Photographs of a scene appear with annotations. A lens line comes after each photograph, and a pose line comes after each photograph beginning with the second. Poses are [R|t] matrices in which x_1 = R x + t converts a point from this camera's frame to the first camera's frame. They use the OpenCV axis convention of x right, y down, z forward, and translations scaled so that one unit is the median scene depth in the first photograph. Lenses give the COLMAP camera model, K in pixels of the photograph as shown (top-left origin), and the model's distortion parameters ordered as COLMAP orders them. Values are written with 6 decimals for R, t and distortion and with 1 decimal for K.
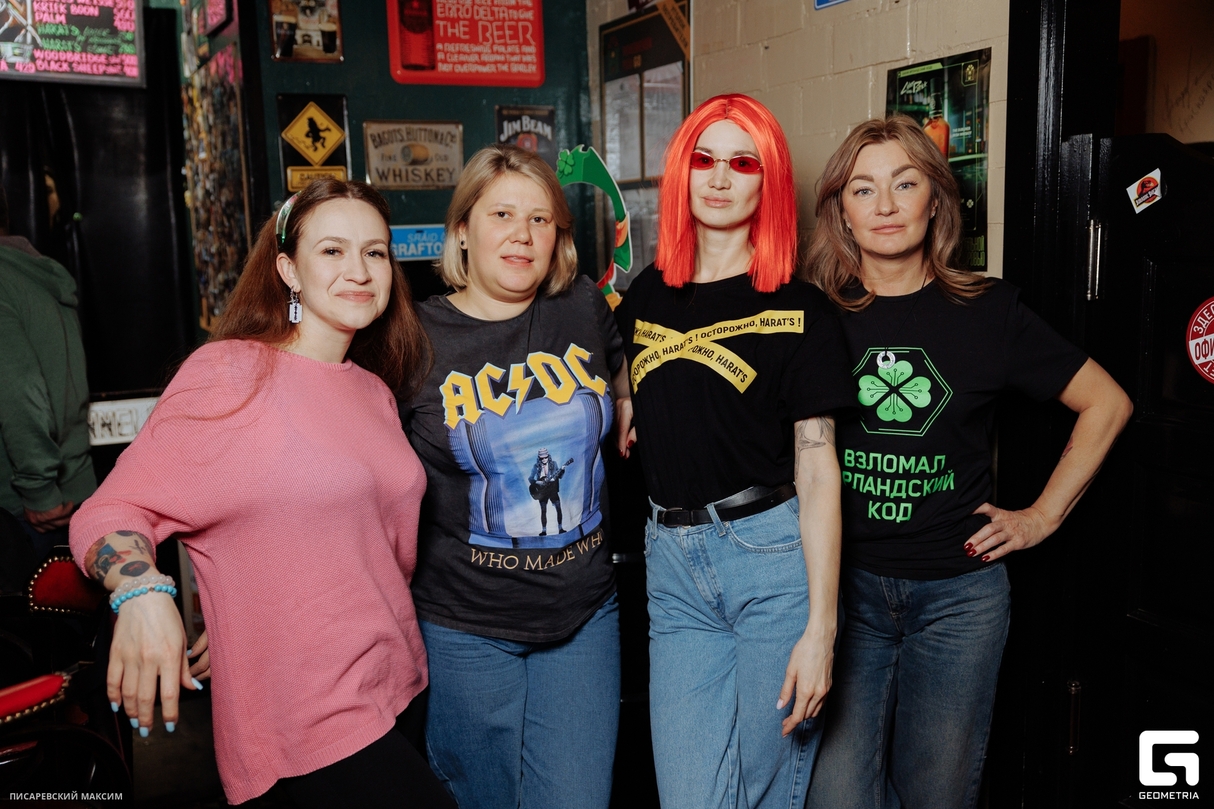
lens RADIAL K [[1166.5, 0, 621.7], [0, 1166.5, 410.2], [0, 0, 1]] dist [-0.031313, 0.025823]
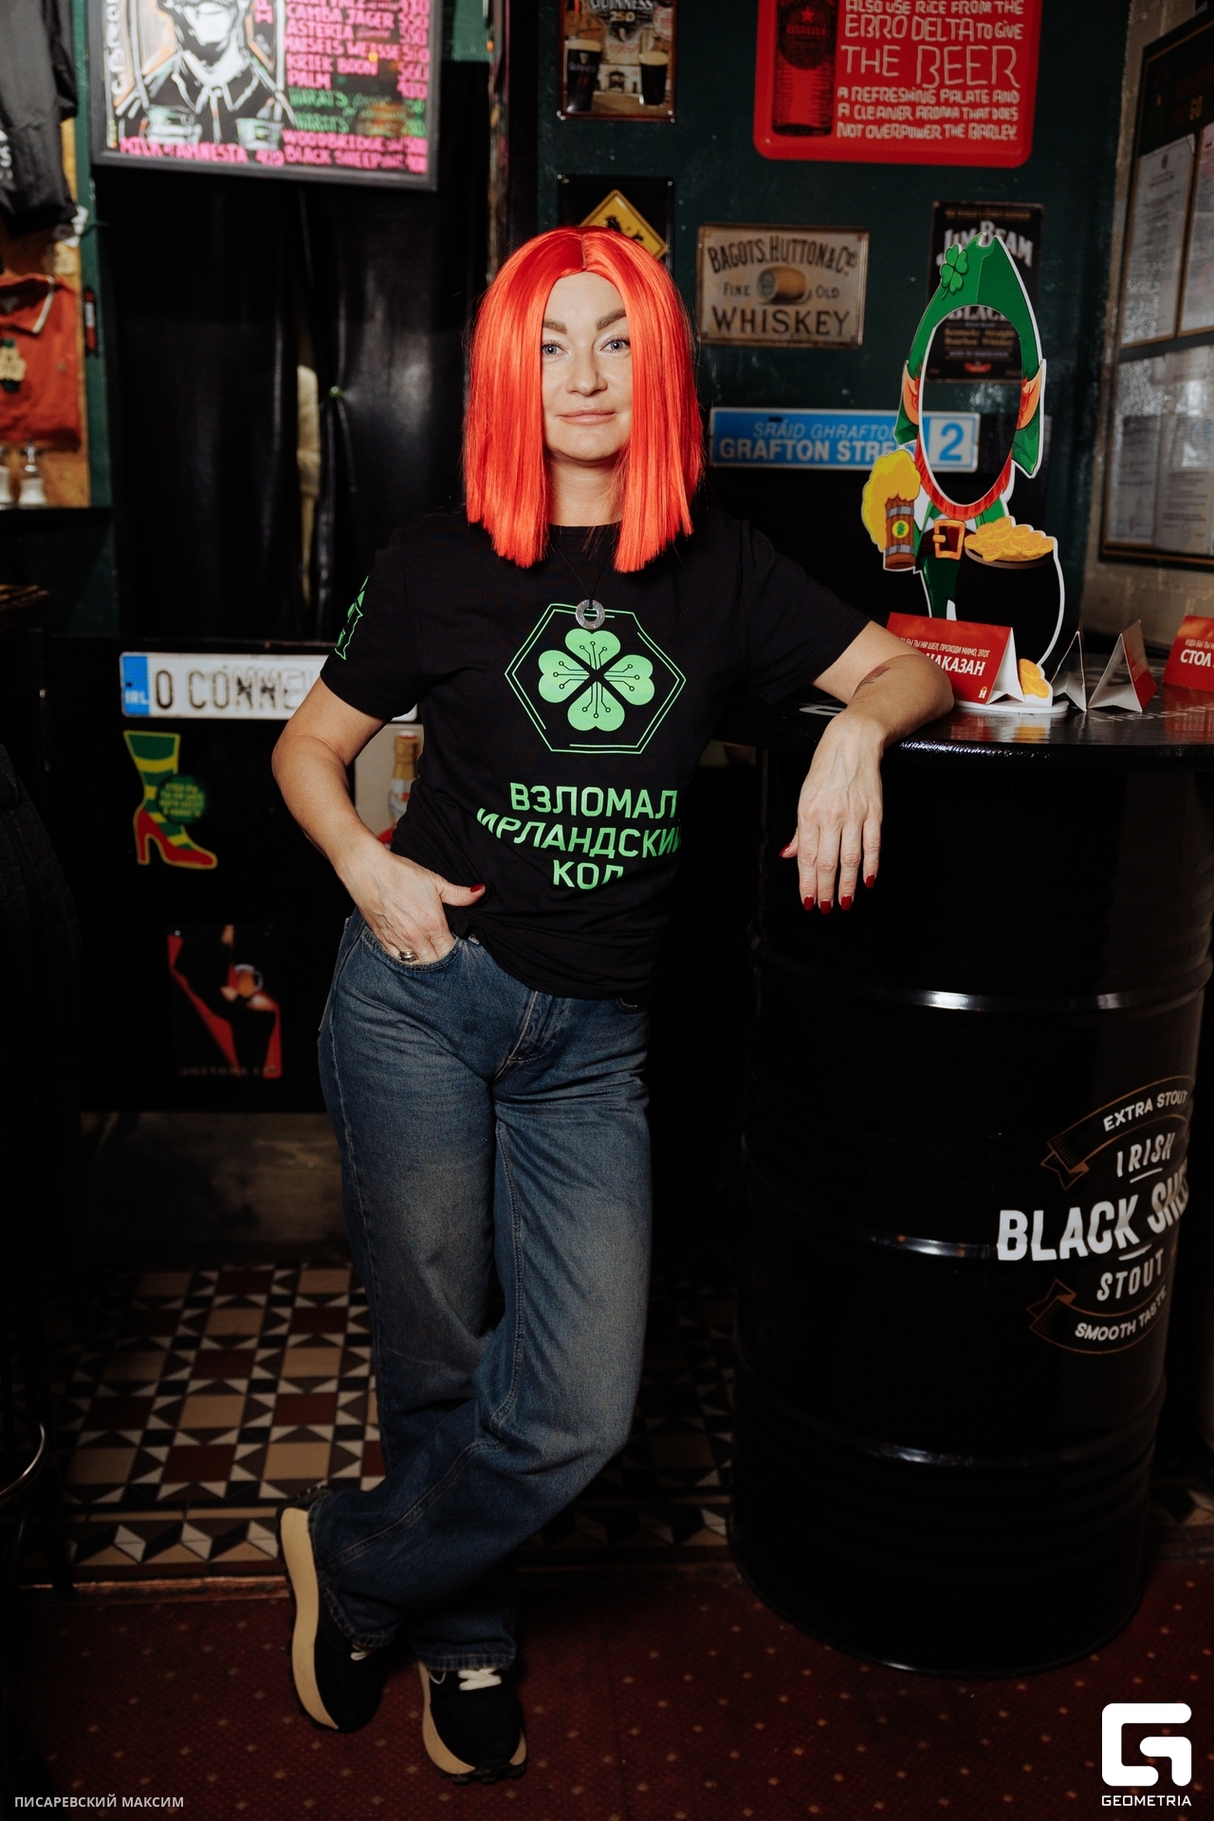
lens RADIAL K [[1718.8, 0, 573.6], [0, 1718.8, 948.1], [0, 0, 1]] dist [-0.026997, 0.036477]
pose [[0.919578, 0.147394, -0.364214, 0.091743], [-0.105667, 0.985592, 0.132070, 0.008996], [0.378433, -0.082963, 0.921903, 0.125653]]
